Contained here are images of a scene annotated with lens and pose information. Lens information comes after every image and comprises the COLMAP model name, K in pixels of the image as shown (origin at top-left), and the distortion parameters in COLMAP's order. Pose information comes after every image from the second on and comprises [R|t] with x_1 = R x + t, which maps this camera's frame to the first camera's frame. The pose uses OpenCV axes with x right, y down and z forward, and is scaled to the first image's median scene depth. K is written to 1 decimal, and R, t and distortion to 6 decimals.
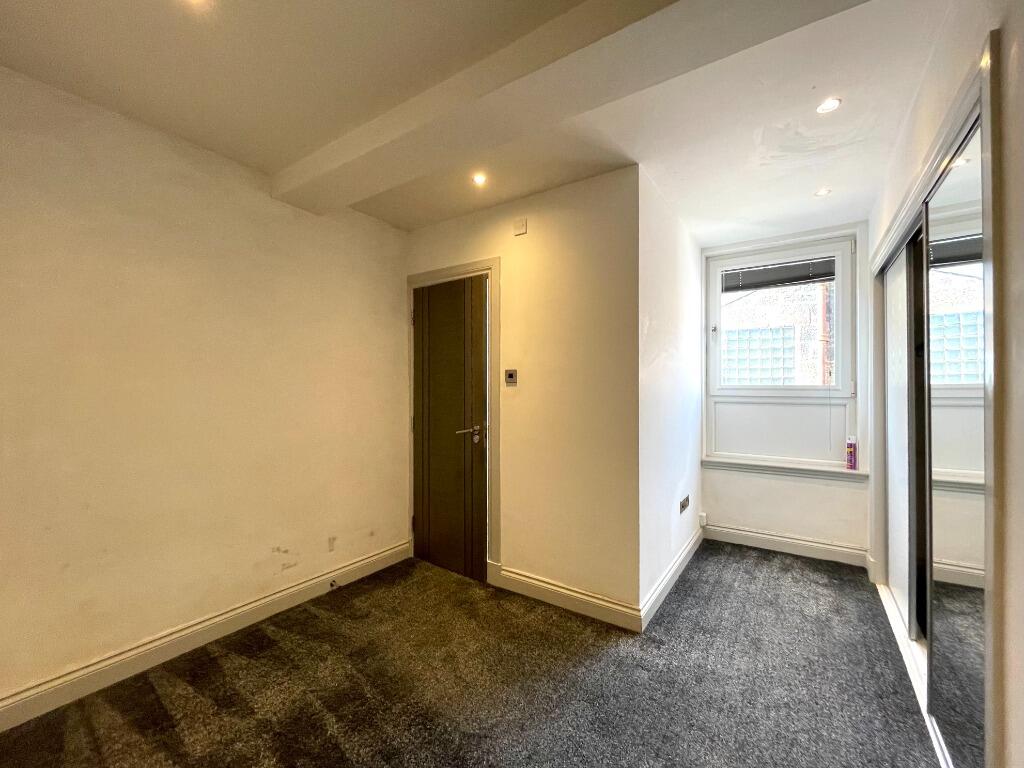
lens RADIAL K [[416.8, 0, 512.0], [0, 416.8, 384.0], [0, 0, 1]] dist [-0.000153, 0.000080]
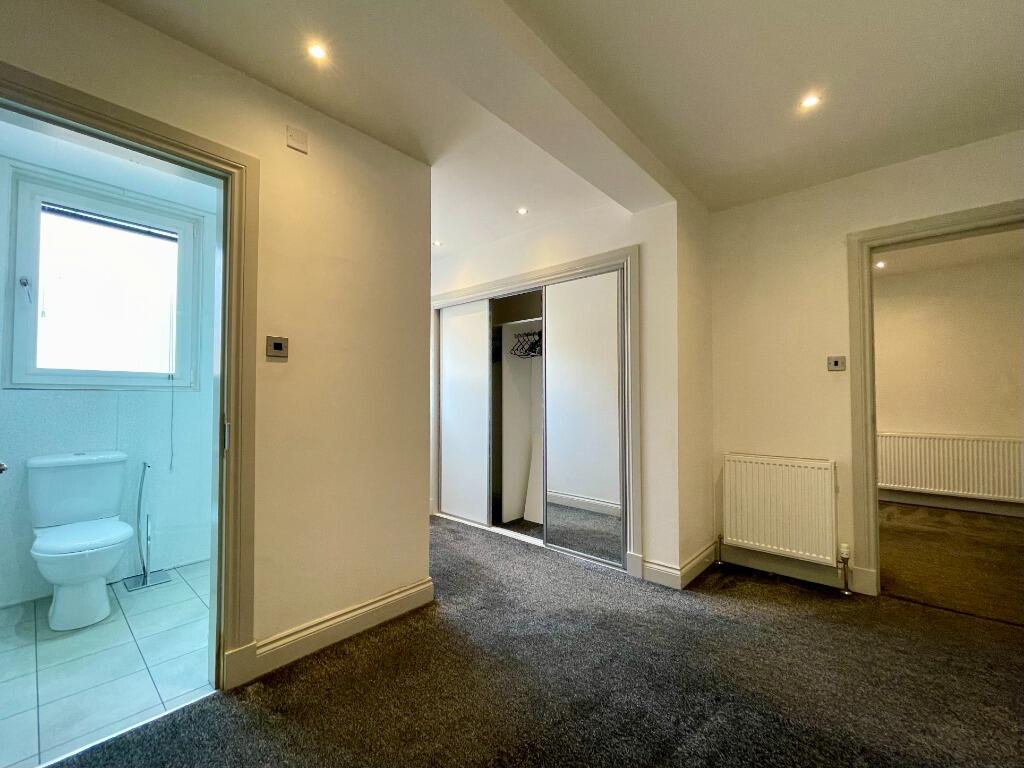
lens RADIAL K [[429.4, 0, 512.0], [0, 429.4, 384.0], [0, 0, 1]] dist [0.000929, 0.000302]
pose [[0.135324, 0.030138, 0.990343, -0.695031], [-0.007178, 0.999541, -0.029437, 0.064293], [-0.990775, -0.003125, 0.135479, 0.580473]]
